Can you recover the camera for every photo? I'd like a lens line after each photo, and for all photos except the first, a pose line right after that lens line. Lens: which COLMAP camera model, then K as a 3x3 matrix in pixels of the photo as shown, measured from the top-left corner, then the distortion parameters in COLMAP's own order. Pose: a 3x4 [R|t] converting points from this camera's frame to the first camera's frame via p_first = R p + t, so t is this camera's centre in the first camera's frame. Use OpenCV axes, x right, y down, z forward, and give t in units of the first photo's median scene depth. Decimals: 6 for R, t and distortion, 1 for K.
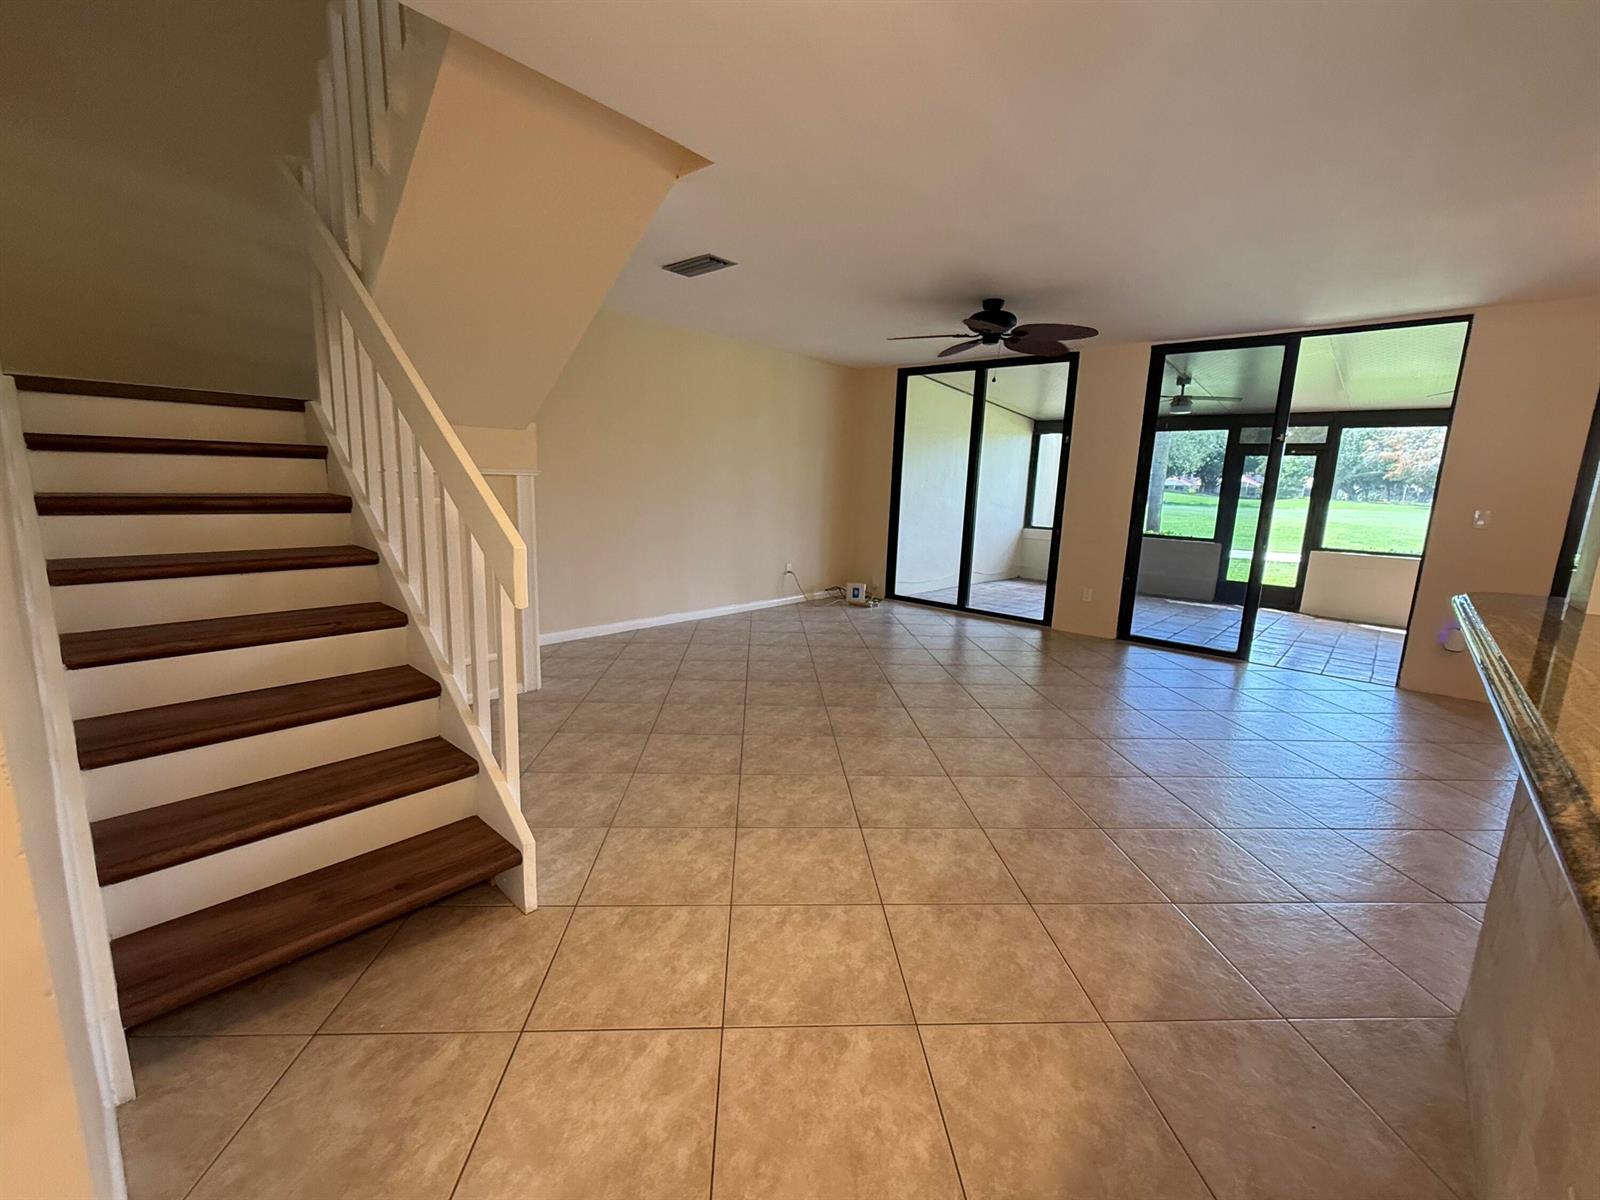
lens RADIAL K [[669.8, 0, 800.0], [0, 669.8, 600.0], [0, 0, 1]] dist [0.002766, 0.000195]
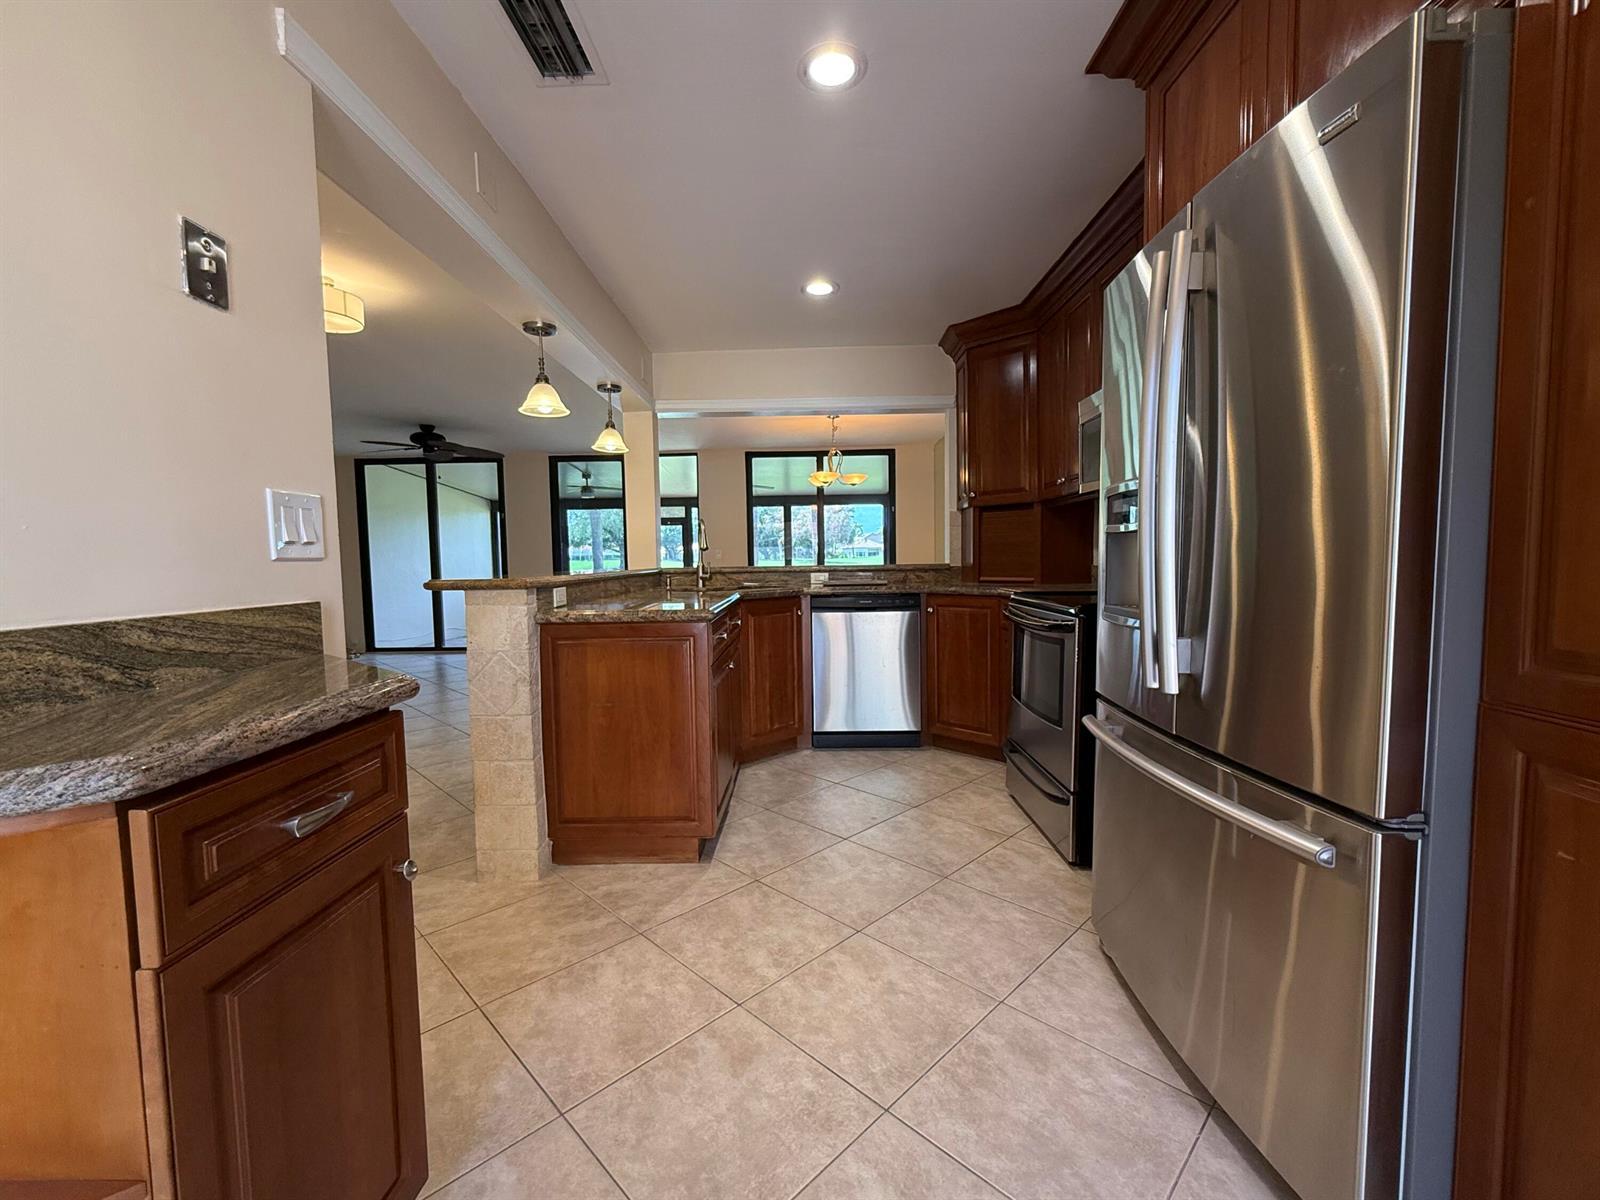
lens RADIAL K [[669.8, 0, 800.0], [0, 669.8, 600.0], [0, 0, 1]] dist [0.002766, 0.000195]
pose [[0.746296, -0.090233, 0.659470, -0.073730], [0.164119, 0.985125, -0.050935, 0.097970], [-0.645064, 0.146244, 0.750004, -0.386979]]
